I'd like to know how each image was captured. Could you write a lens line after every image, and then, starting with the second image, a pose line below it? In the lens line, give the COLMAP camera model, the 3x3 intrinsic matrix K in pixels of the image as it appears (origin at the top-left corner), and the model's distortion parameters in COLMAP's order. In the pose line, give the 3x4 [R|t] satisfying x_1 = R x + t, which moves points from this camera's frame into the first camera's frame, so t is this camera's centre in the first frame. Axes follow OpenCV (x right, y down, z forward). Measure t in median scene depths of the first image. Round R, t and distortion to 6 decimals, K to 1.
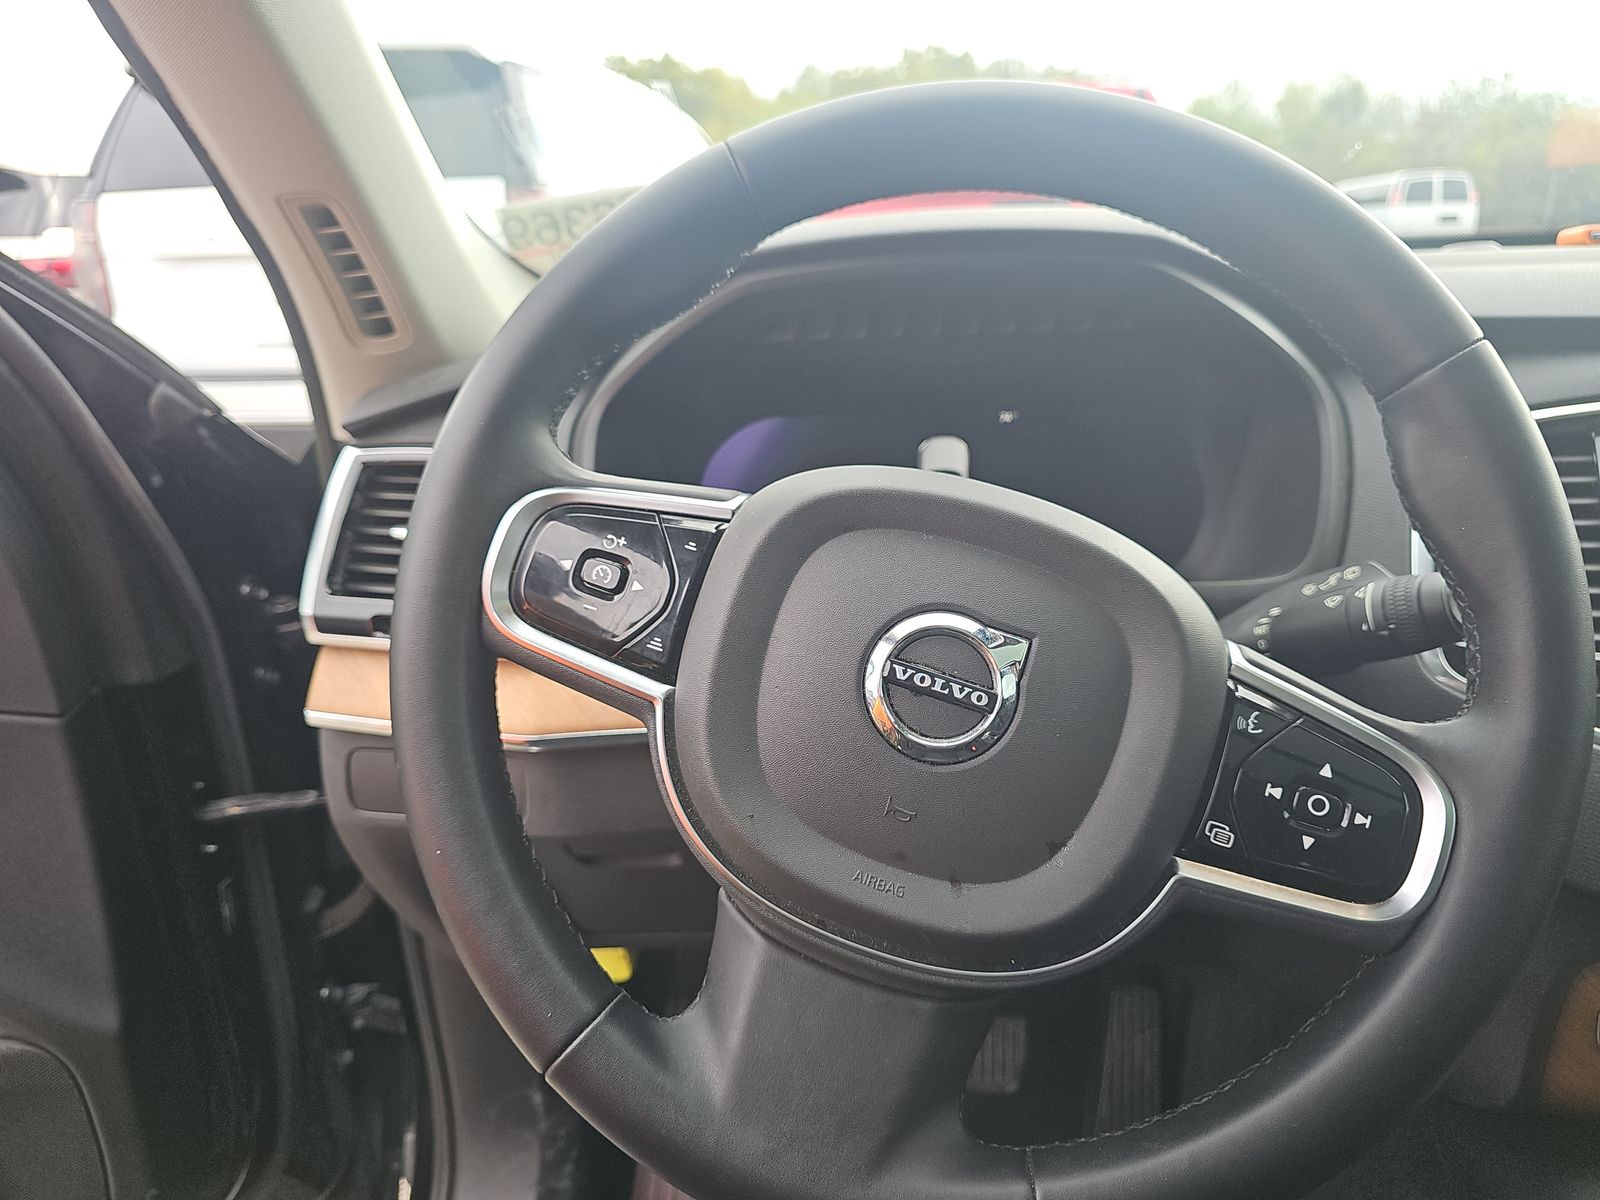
lens RADIAL K [[1093.0, 0, 800.7], [0, 1093.0, 577.6], [0, 0, 1]] dist [-0.005014, 0.001629]
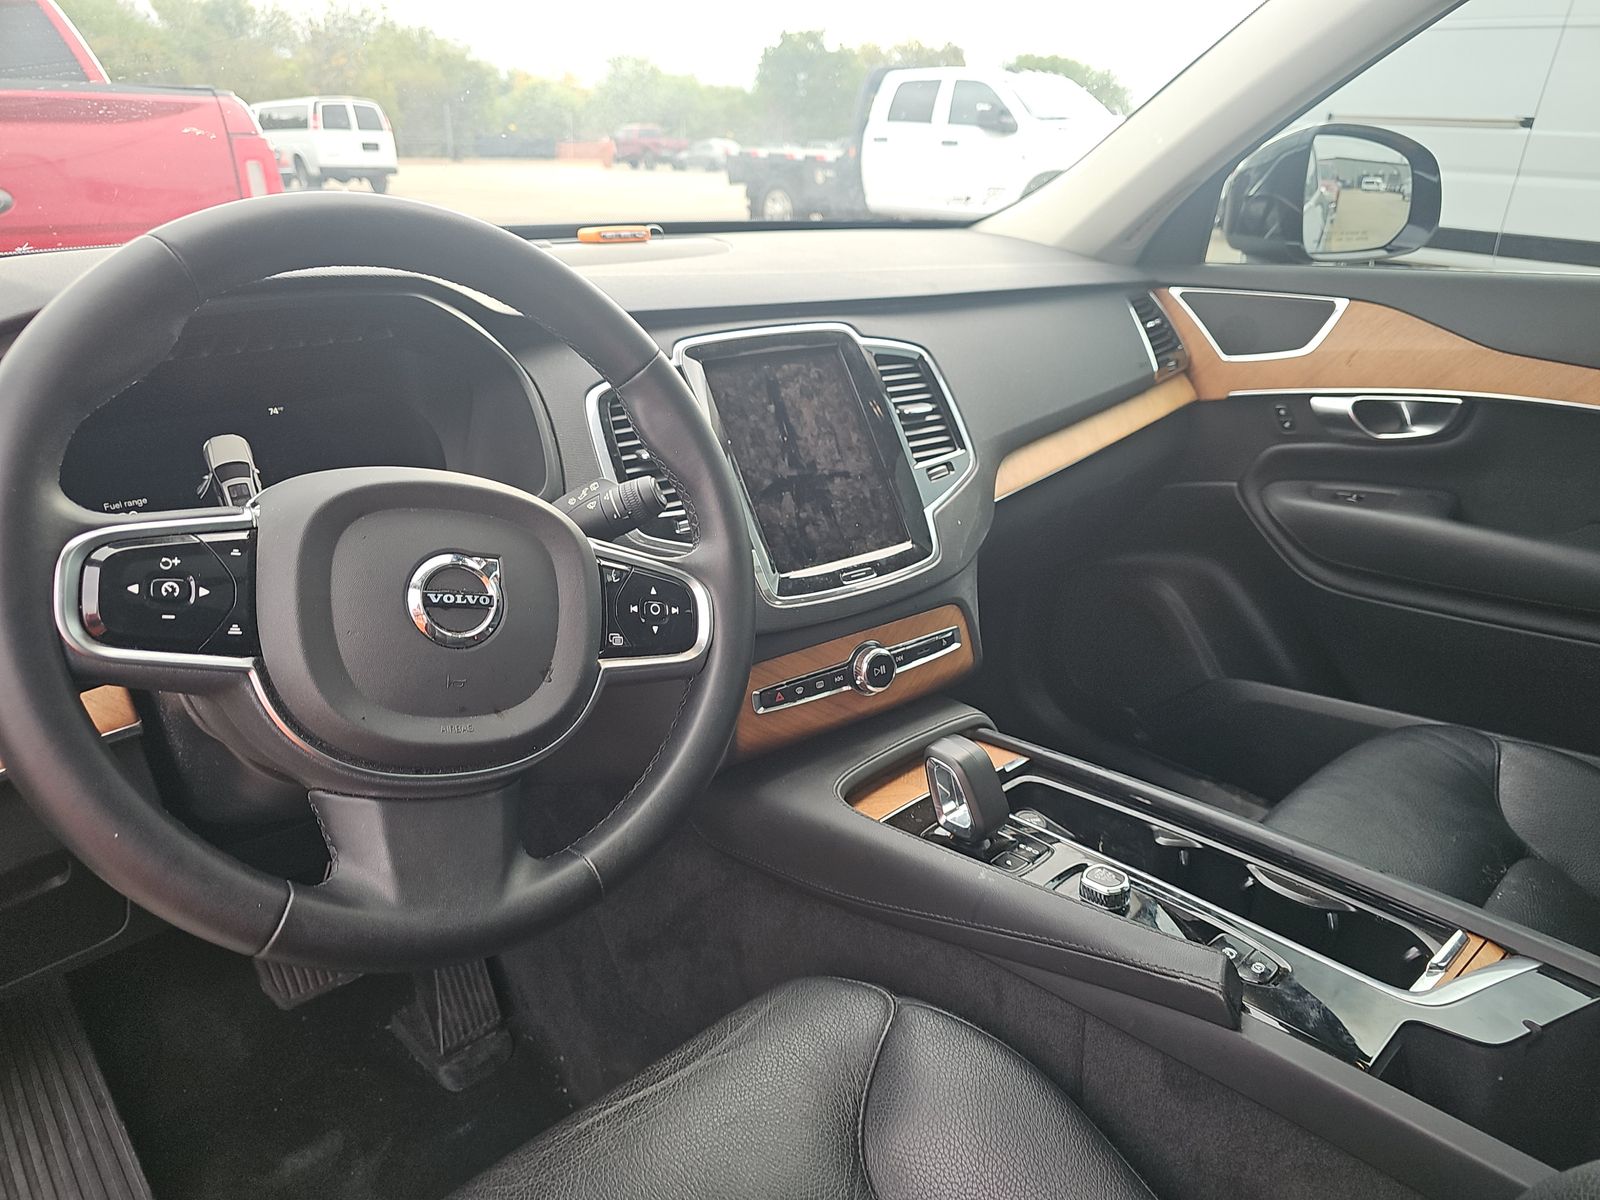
lens RADIAL K [[1068.7, 0, 793.2], [0, 1068.7, 614.5], [0, 0, 1]] dist [0.056508, -0.064375]
pose [[0.652636, -0.263099, 0.710524, -0.673892], [0.194577, 0.964522, 0.178427, -0.064682], [-0.732261, 0.021804, 0.680675, -0.424944]]
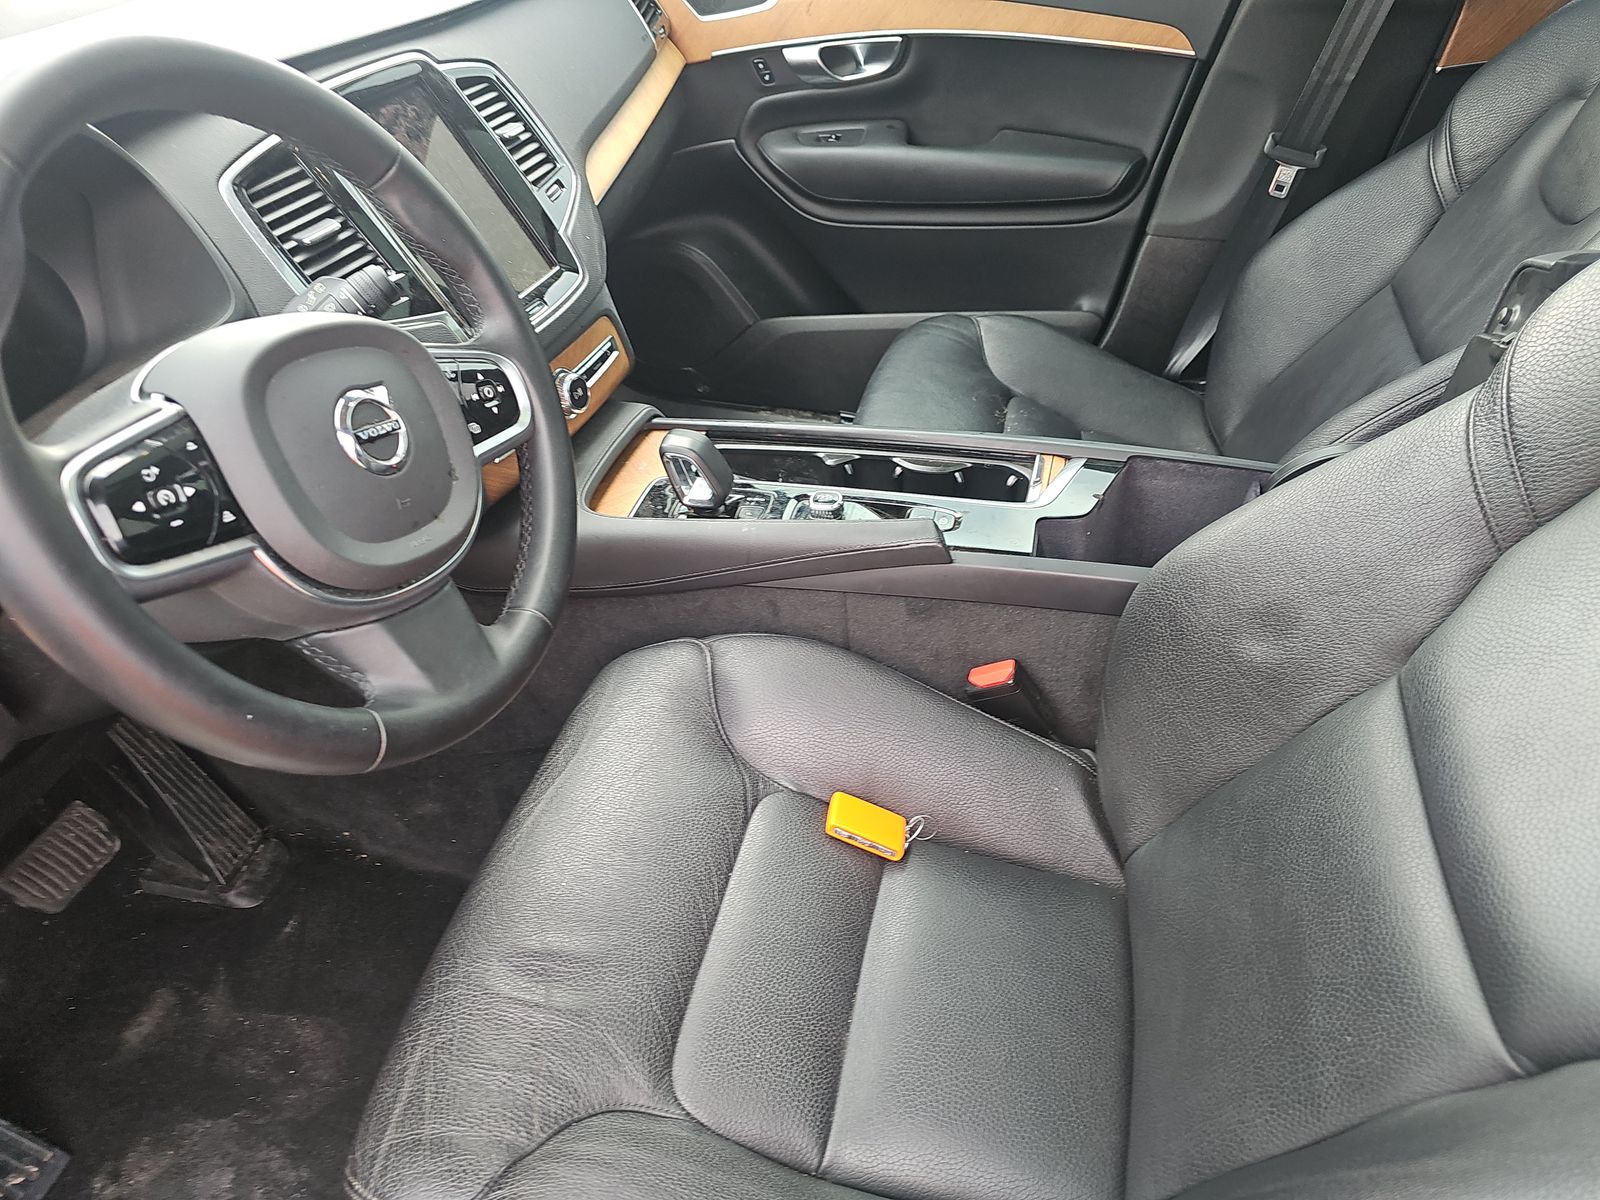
lens RADIAL K [[1068.7, 0, 793.2], [0, 1068.7, 614.5], [0, 0, 1]] dist [0.056508, -0.064375]
pose [[0.130441, -0.615638, 0.777158, -1.304001], [0.288517, 0.773502, 0.564316, -0.453303], [-0.948548, 0.150614, 0.278518, -0.068456]]
